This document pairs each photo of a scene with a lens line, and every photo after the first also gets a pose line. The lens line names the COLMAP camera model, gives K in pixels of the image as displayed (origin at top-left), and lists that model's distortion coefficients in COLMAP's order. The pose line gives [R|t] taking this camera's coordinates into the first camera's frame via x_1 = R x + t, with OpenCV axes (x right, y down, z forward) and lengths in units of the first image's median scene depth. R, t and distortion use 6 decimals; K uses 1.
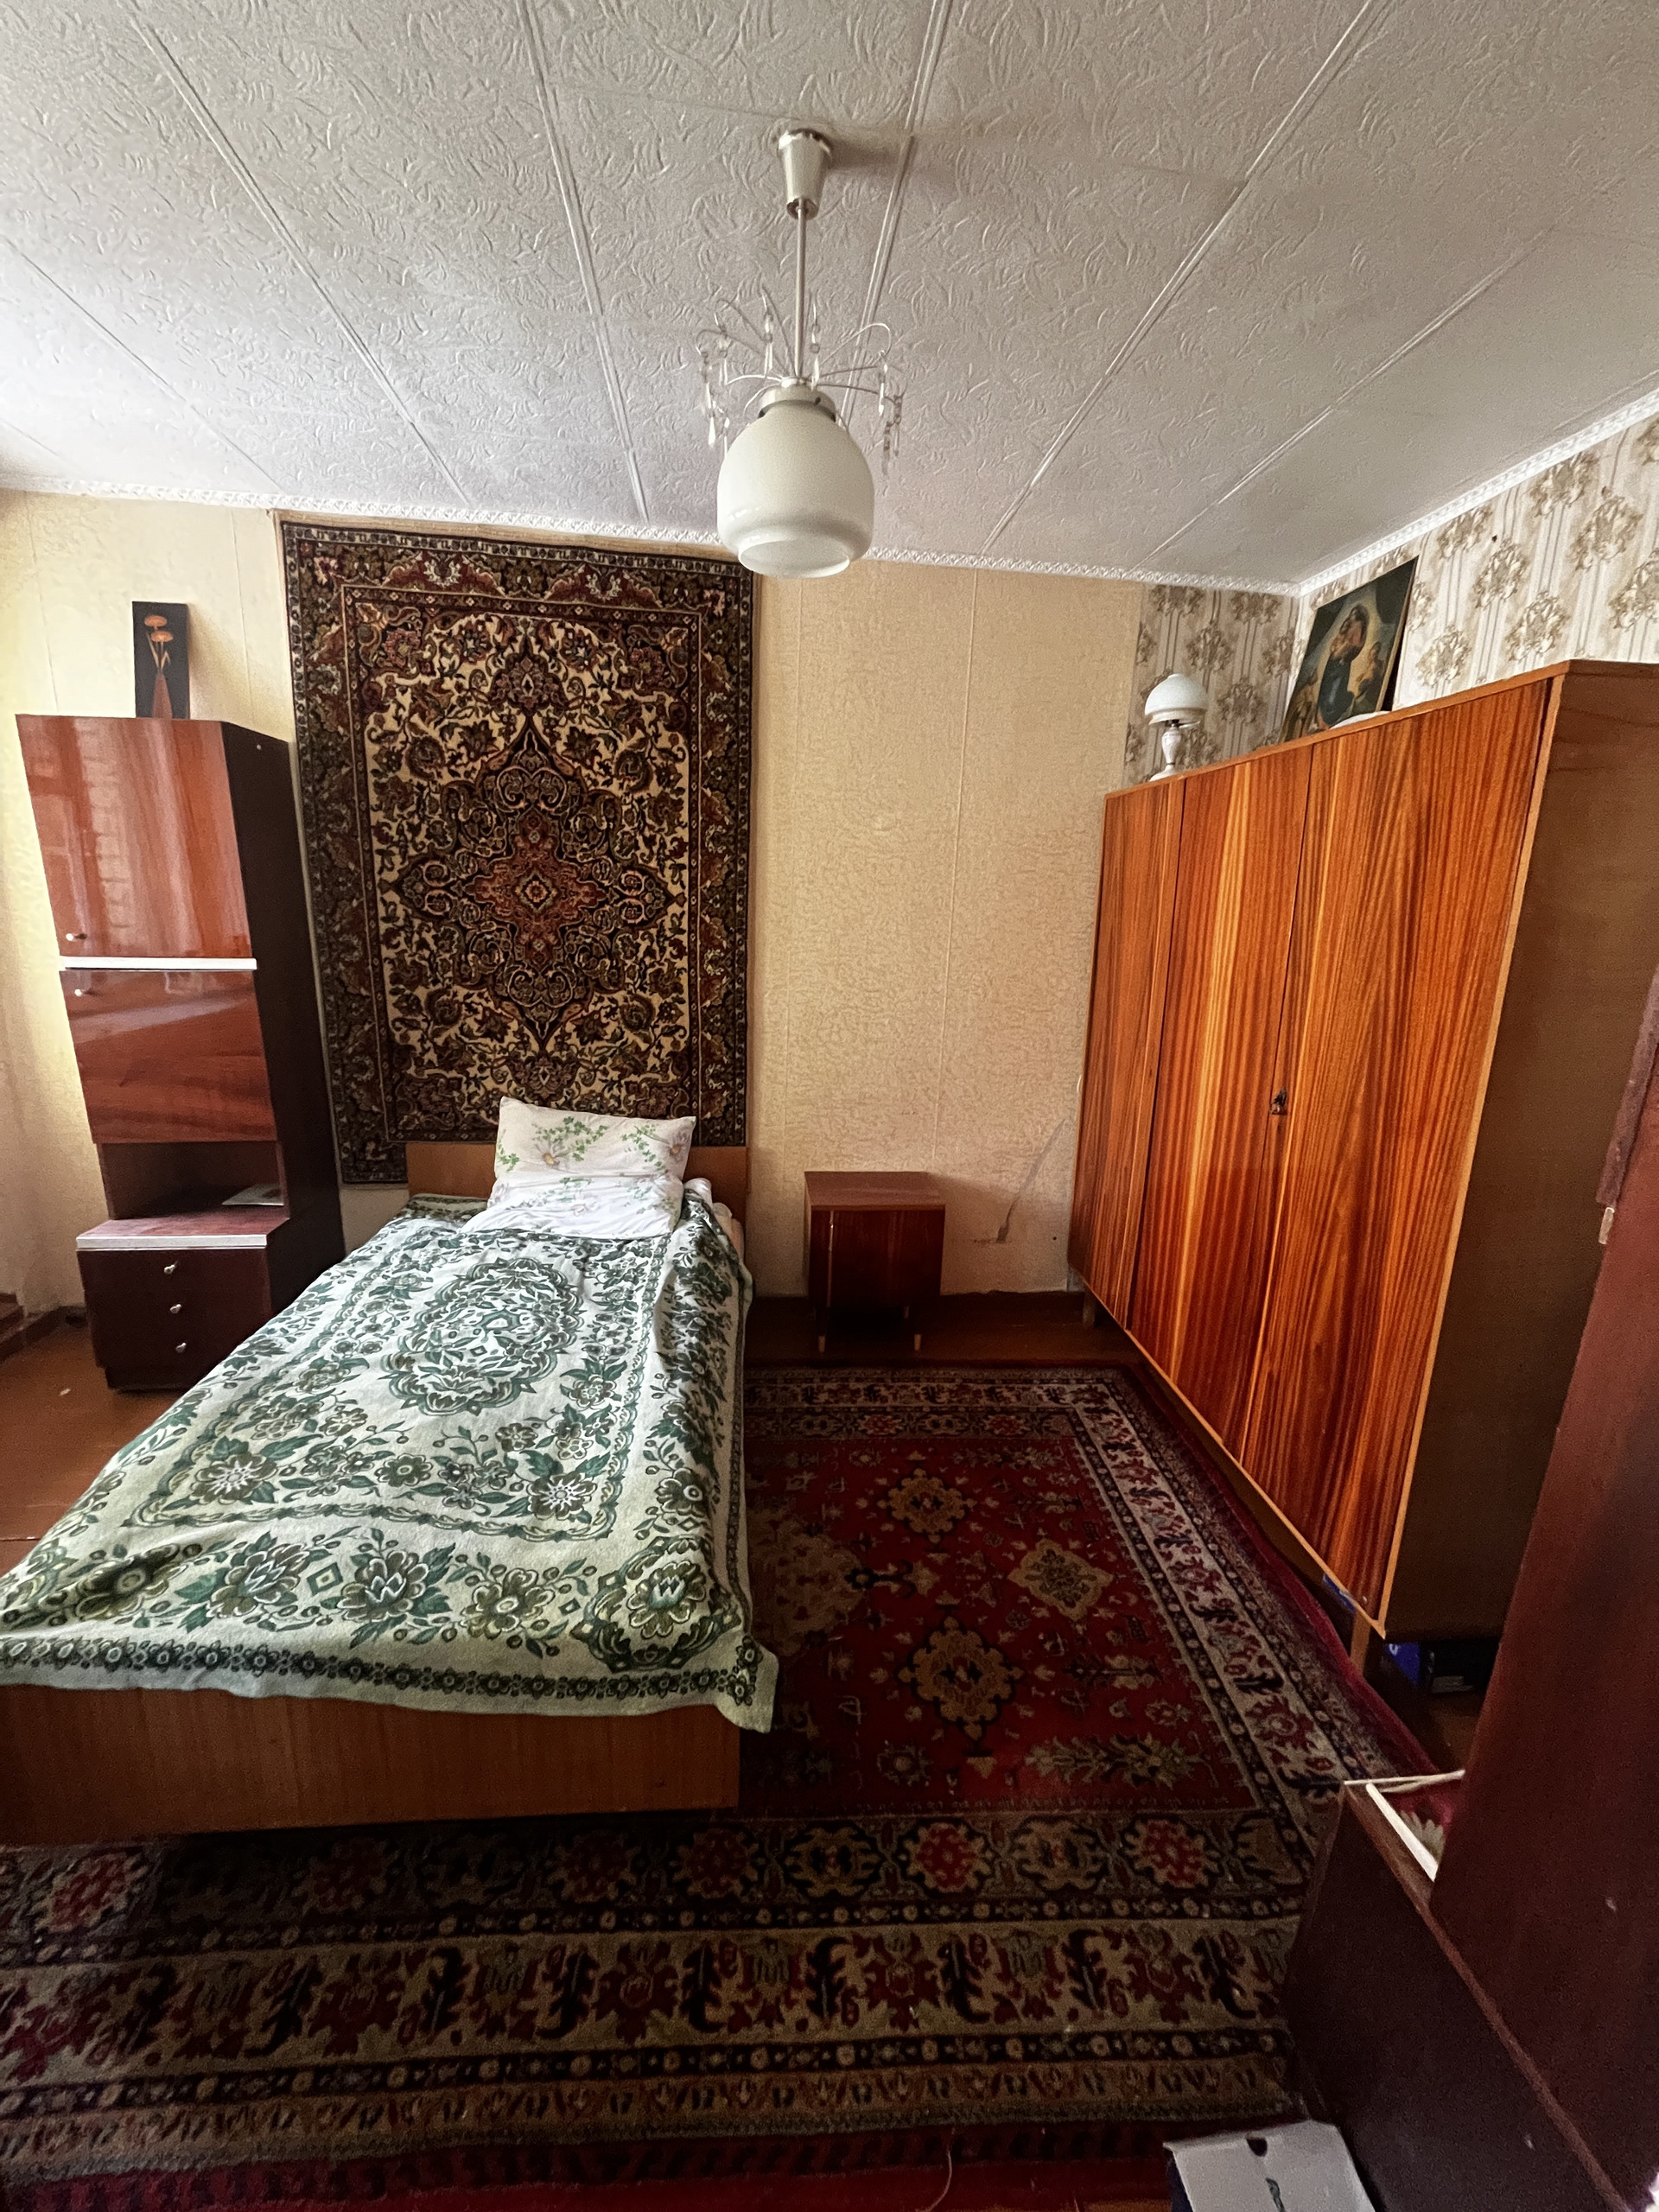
lens RADIAL K [[886.1, 0, 834.1], [0, 886.1, 1103.9], [0, 0, 1]] dist [-0.004651, 0.000403]
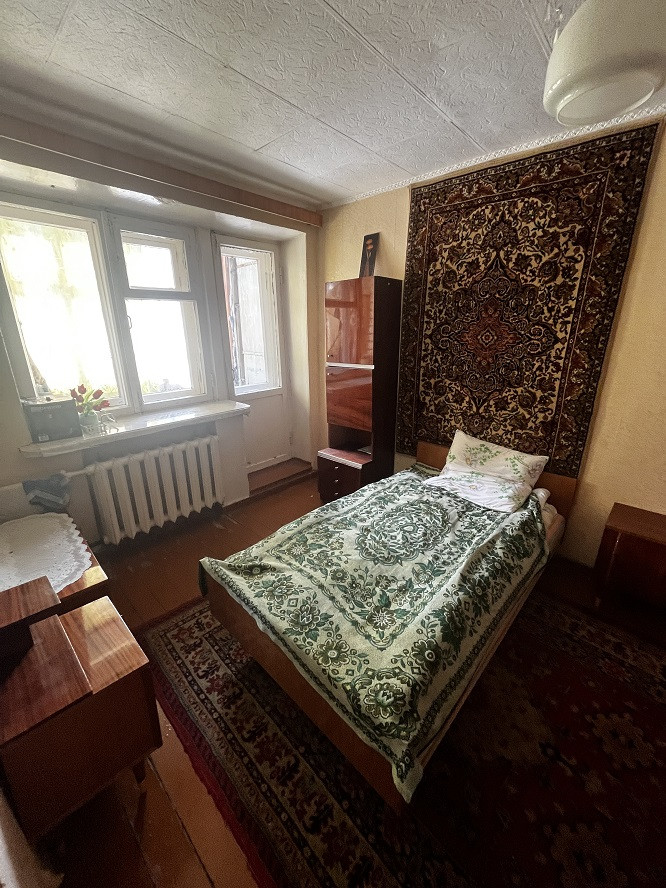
lens RADIAL K [[355.7, 0, 336.6], [0, 355.7, 443.3], [0, 0, 1]] dist [-0.004651, 0.000403]
pose [[0.658187, 0.199557, -0.725925, 0.107342], [-0.150247, 0.979651, 0.133079, -0.055823], [0.737710, 0.021477, 0.674776, 0.180329]]
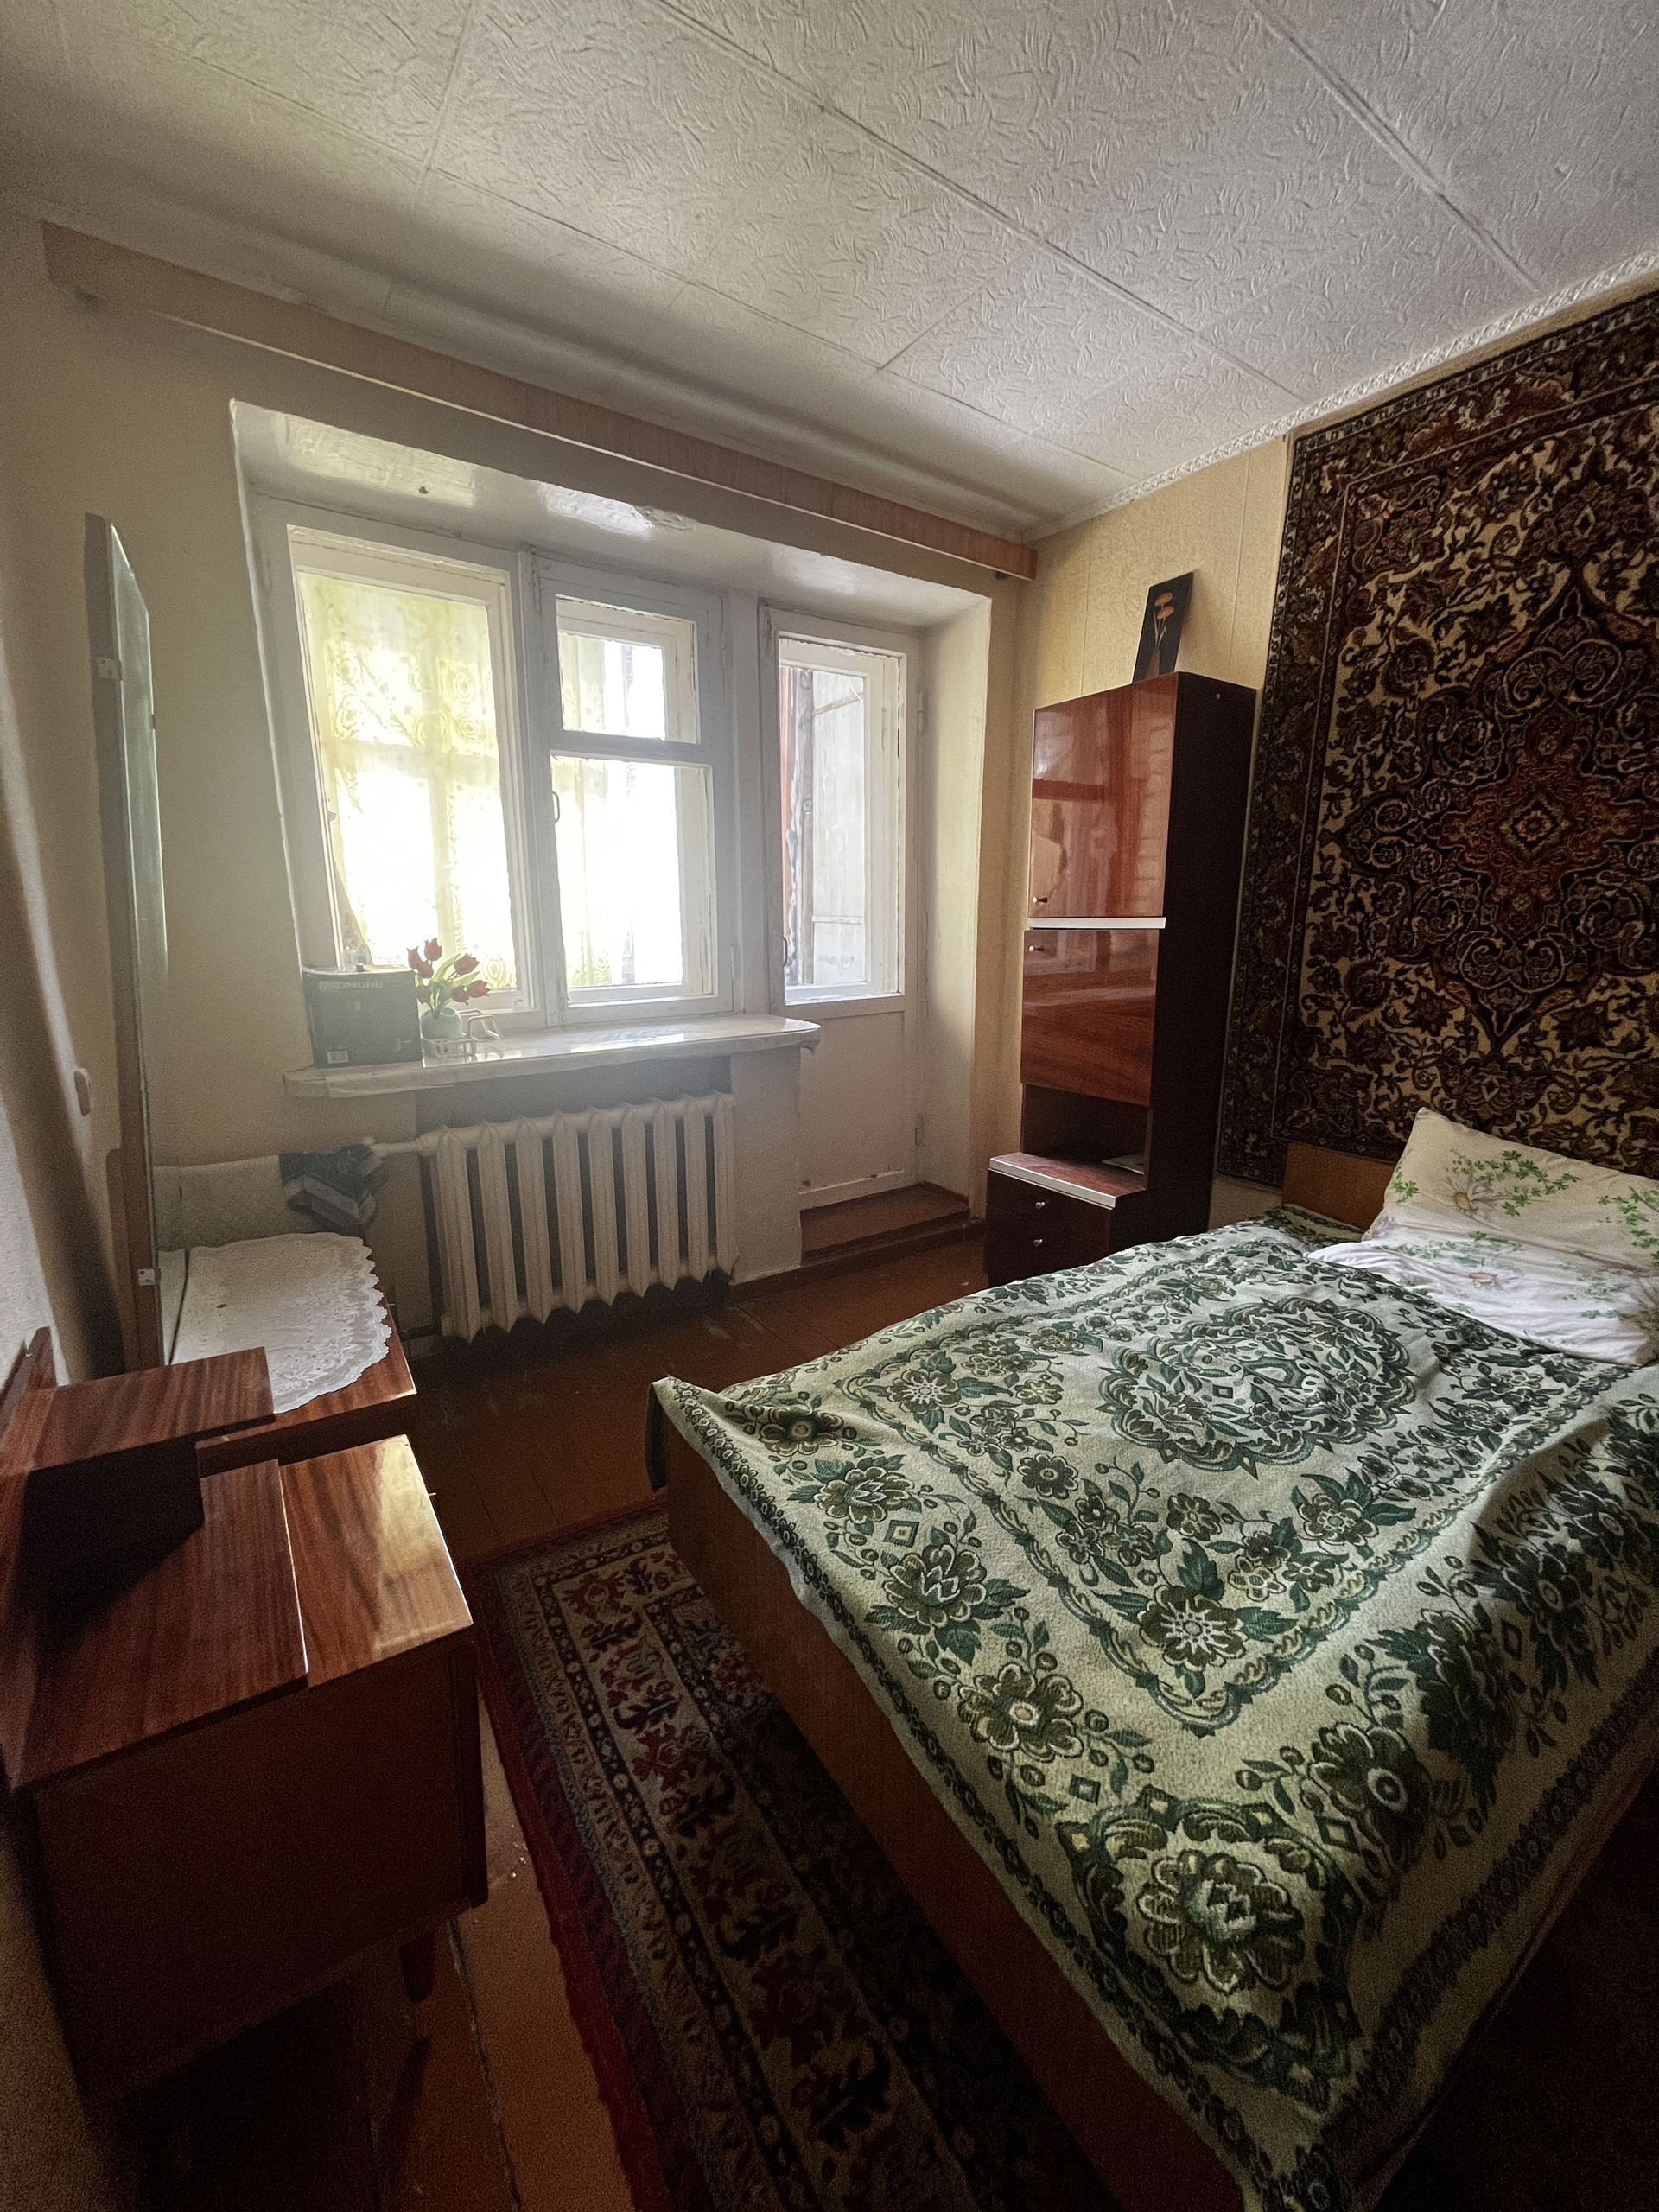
lens RADIAL K [[886.1, 0, 837.4], [0, 886.1, 1106.4], [0, 0, 1]] dist [-0.004651, 0.000403]
pose [[0.474860, 0.159892, -0.865415, 0.047676], [-0.190231, 0.978758, 0.076452, 0.032796], [0.859256, 0.128324, 0.495189, 0.231436]]
